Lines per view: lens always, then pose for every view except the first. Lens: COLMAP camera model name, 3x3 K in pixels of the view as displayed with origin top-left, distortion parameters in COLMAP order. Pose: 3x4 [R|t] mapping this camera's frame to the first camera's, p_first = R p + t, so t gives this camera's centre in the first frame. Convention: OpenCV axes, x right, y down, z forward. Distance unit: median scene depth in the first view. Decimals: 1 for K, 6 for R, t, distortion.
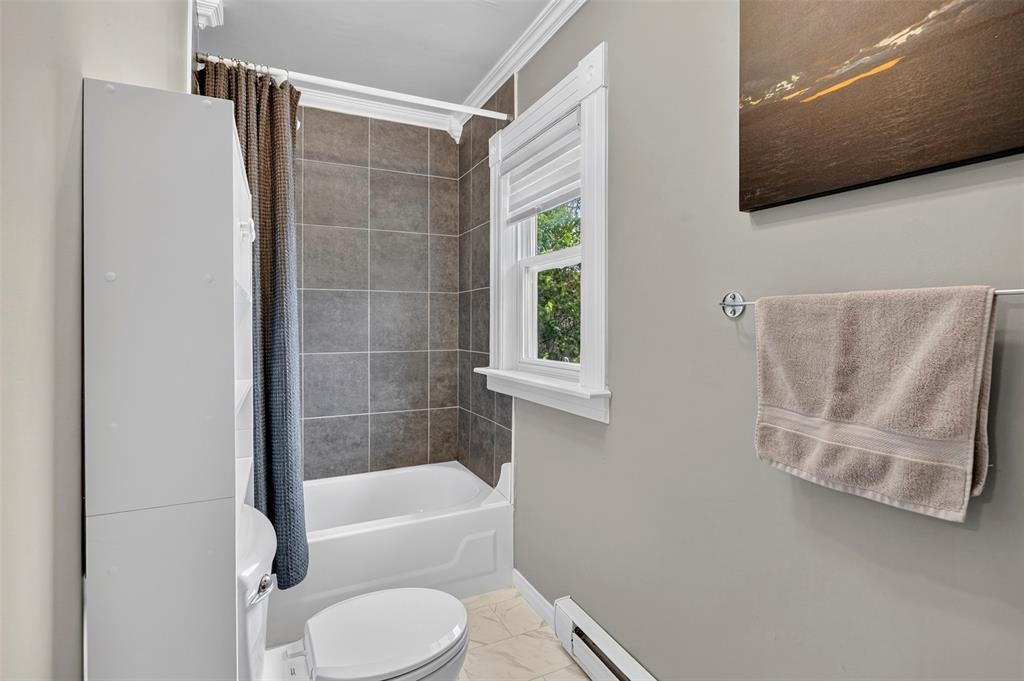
lens RADIAL K [[470.9, 0, 511.2], [0, 470.9, 333.2], [0, 0, 1]] dist [-0.002563, 0.000722]
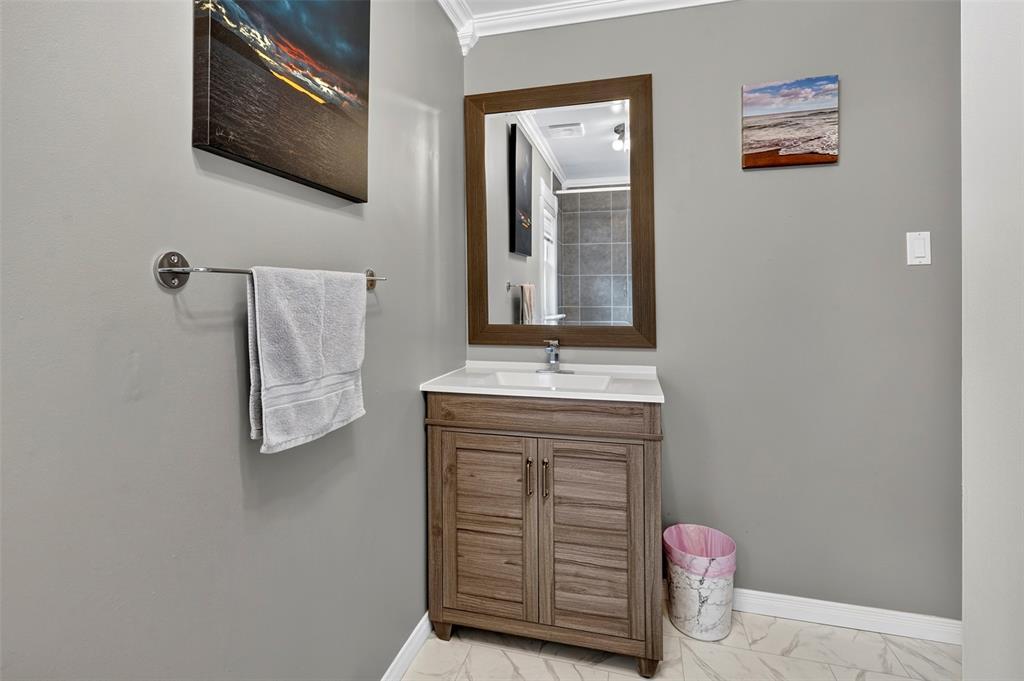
lens RADIAL K [[470.9, 0, 517.2], [0, 470.9, 291.4], [0, 0, 1]] dist [-0.002563, 0.000722]
pose [[-0.758974, 0.000964, 0.651120, -0.392485], [0.015762, 0.999733, 0.016893, -0.038054], [-0.650930, 0.023084, -0.758787, 1.350832]]
